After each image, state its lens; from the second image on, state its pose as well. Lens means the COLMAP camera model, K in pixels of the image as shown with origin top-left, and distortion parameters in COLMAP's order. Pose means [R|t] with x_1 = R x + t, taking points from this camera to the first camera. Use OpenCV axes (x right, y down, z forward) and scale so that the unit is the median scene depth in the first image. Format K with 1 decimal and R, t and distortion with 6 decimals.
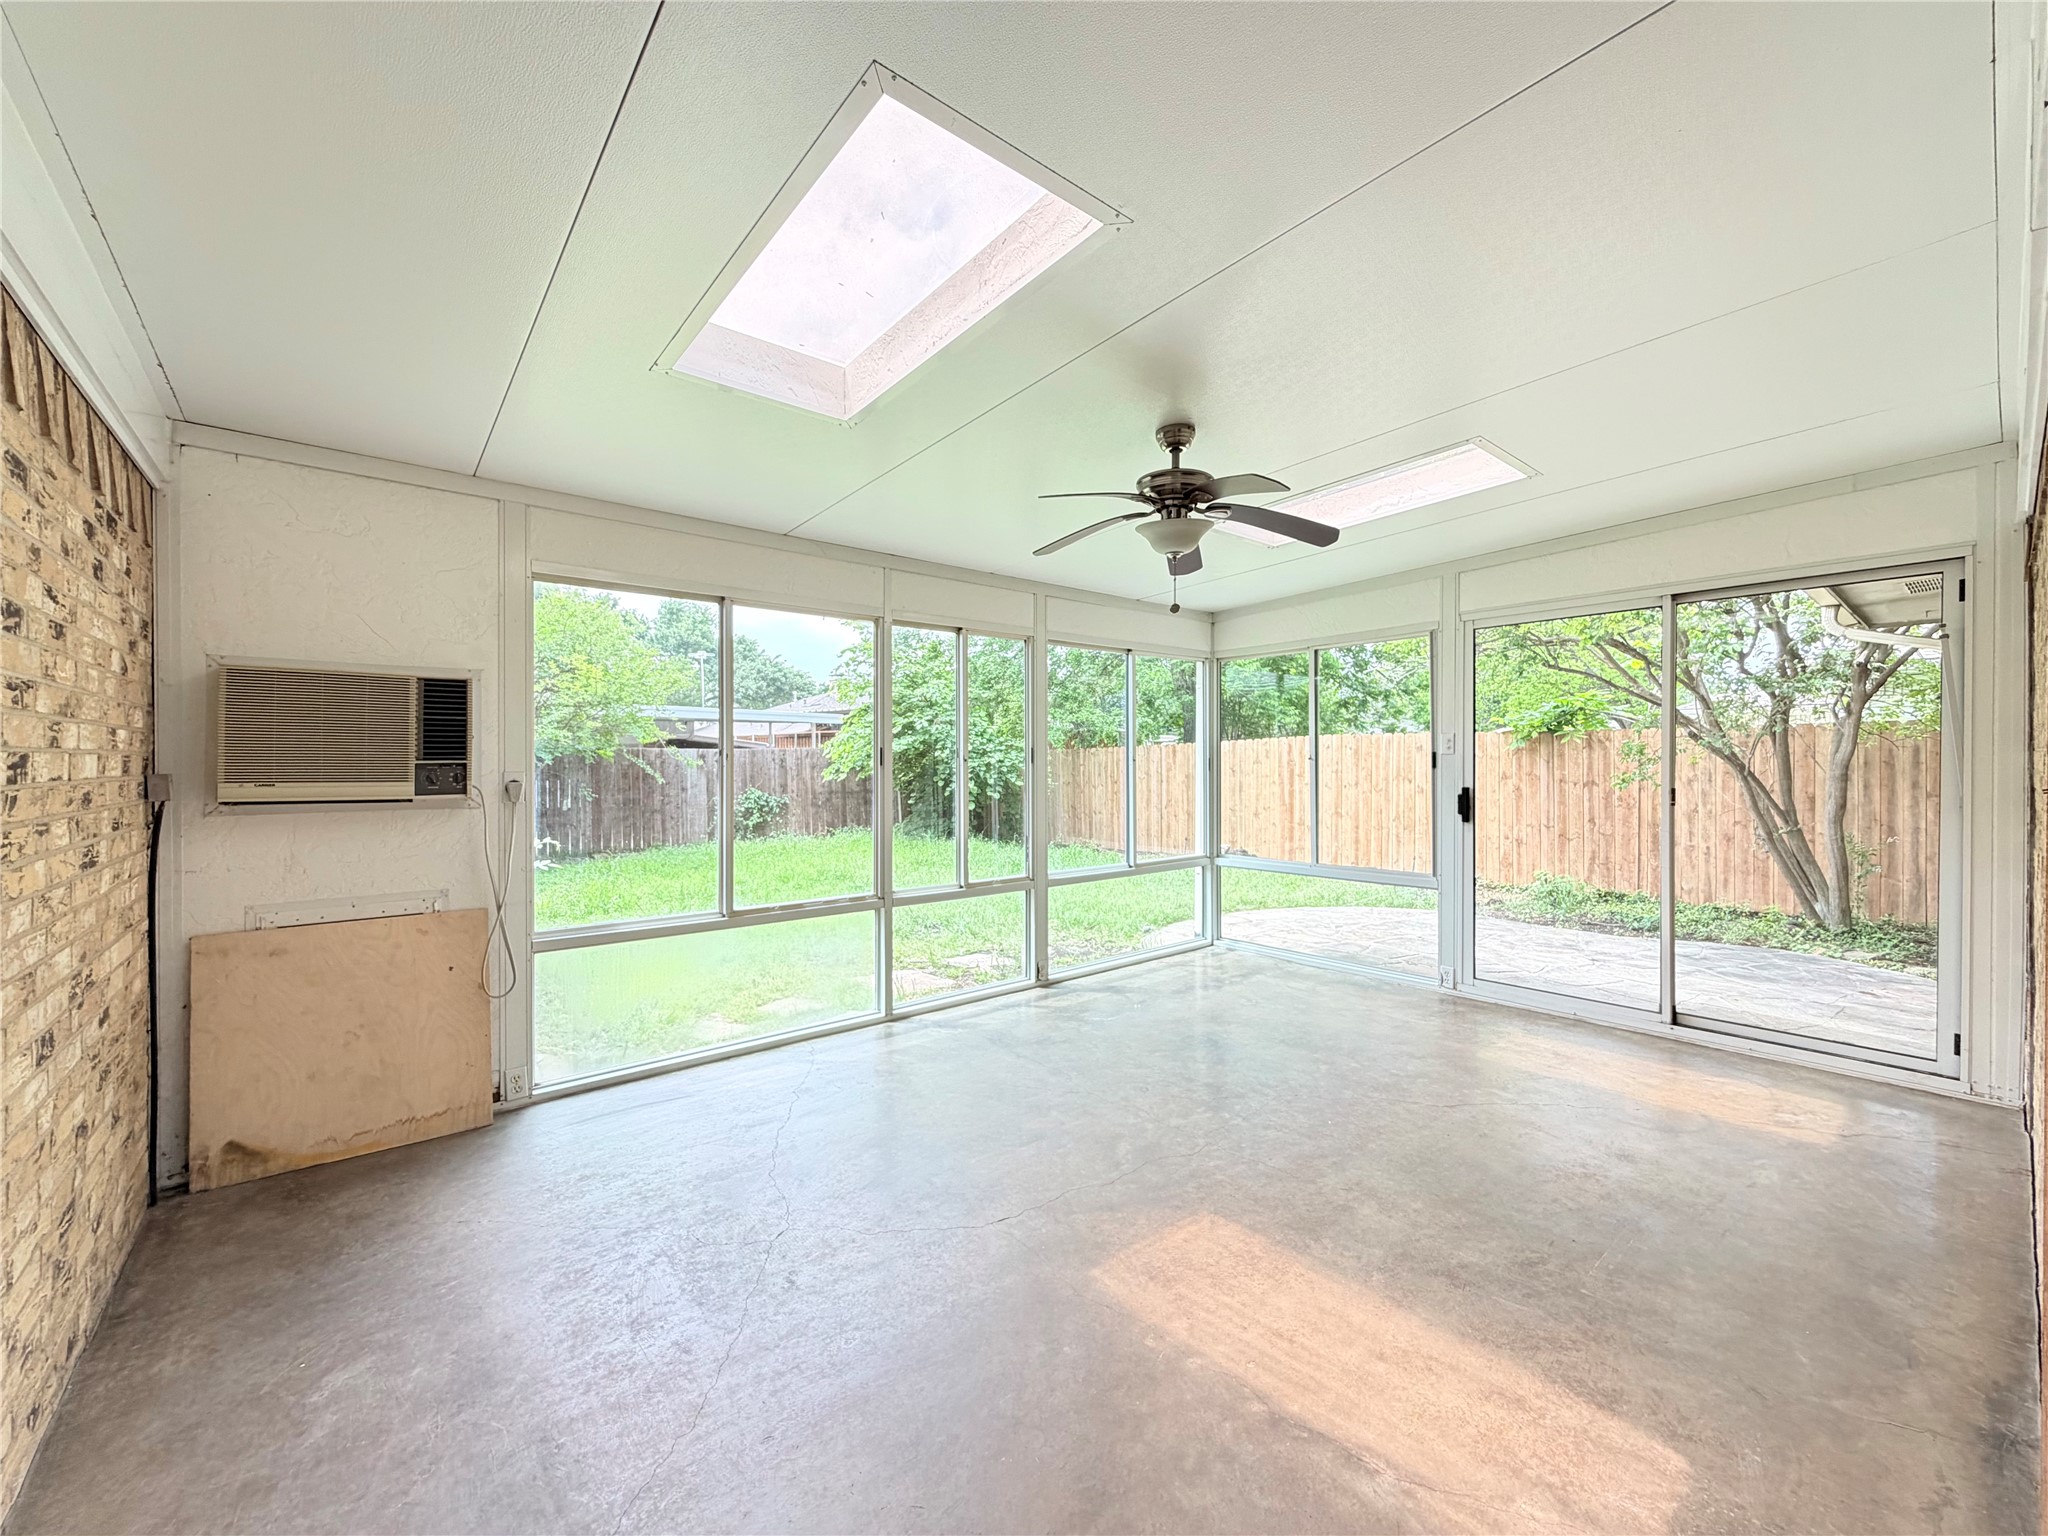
lens RADIAL K [[819.7, 0, 1024.0], [0, 819.7, 768.0], [0, 0, 1]] dist [-0.000187, -0.000191]
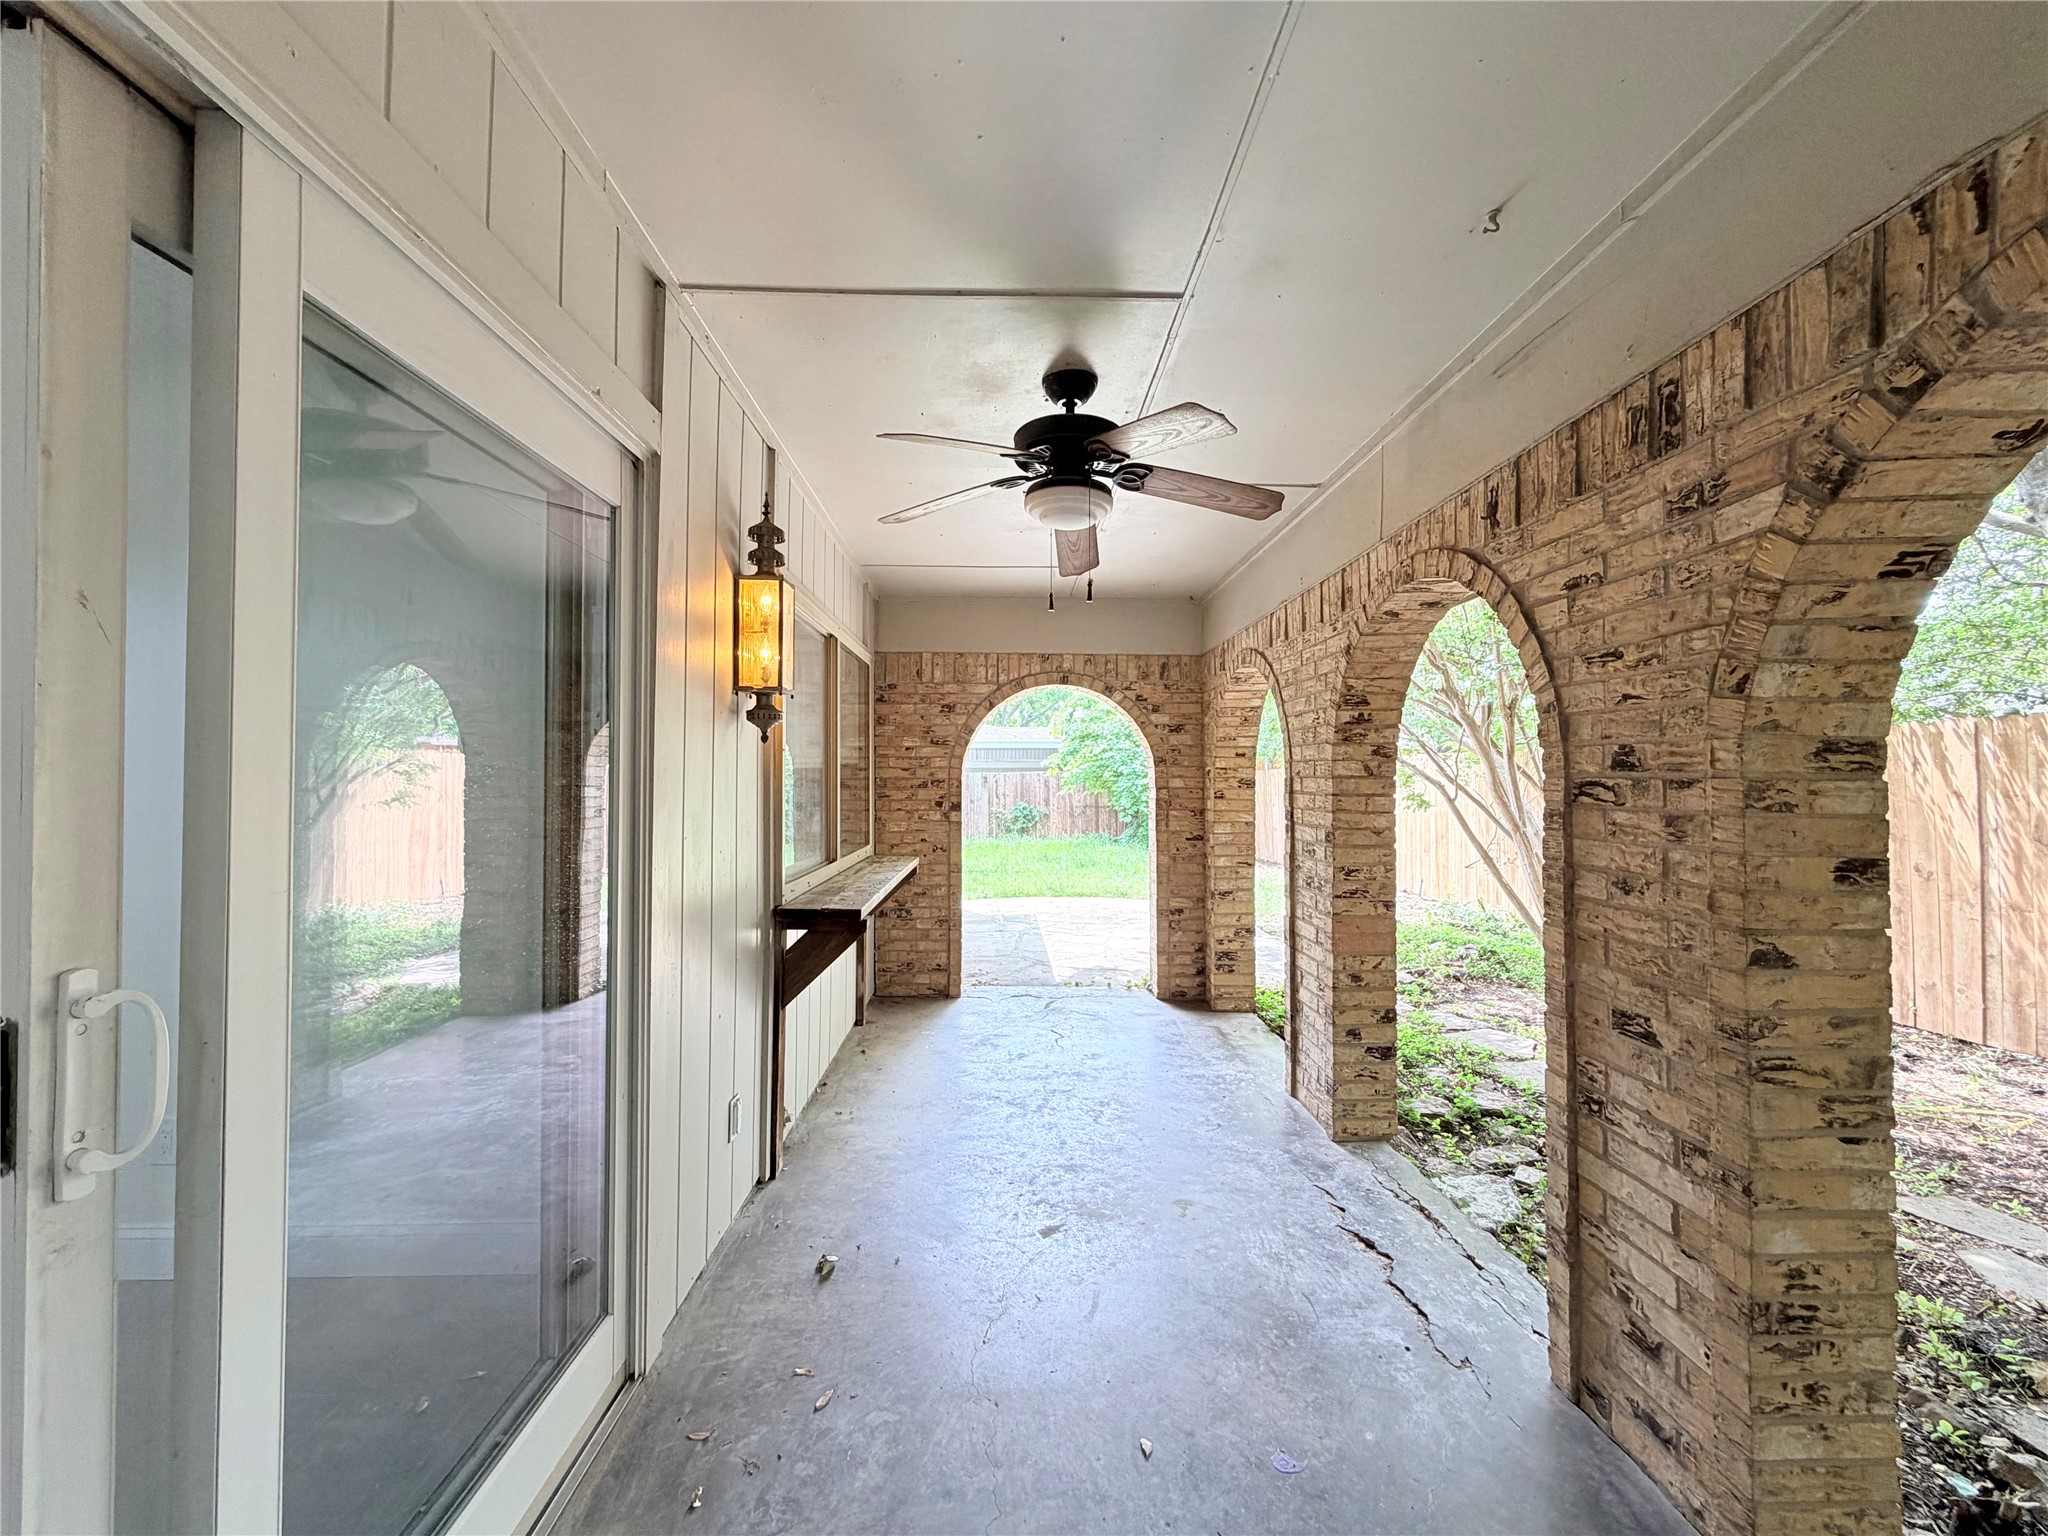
lens RADIAL K [[819.7, 0, 1024.0], [0, 819.7, 768.0], [0, 0, 1]] dist [-0.000187, -0.000191]
pose [[0.784105, -0.013184, -0.620488, 2.538644], [-0.001447, 0.999733, -0.023070, 0.002535], [0.620626, 0.018987, 0.783877, -0.256642]]
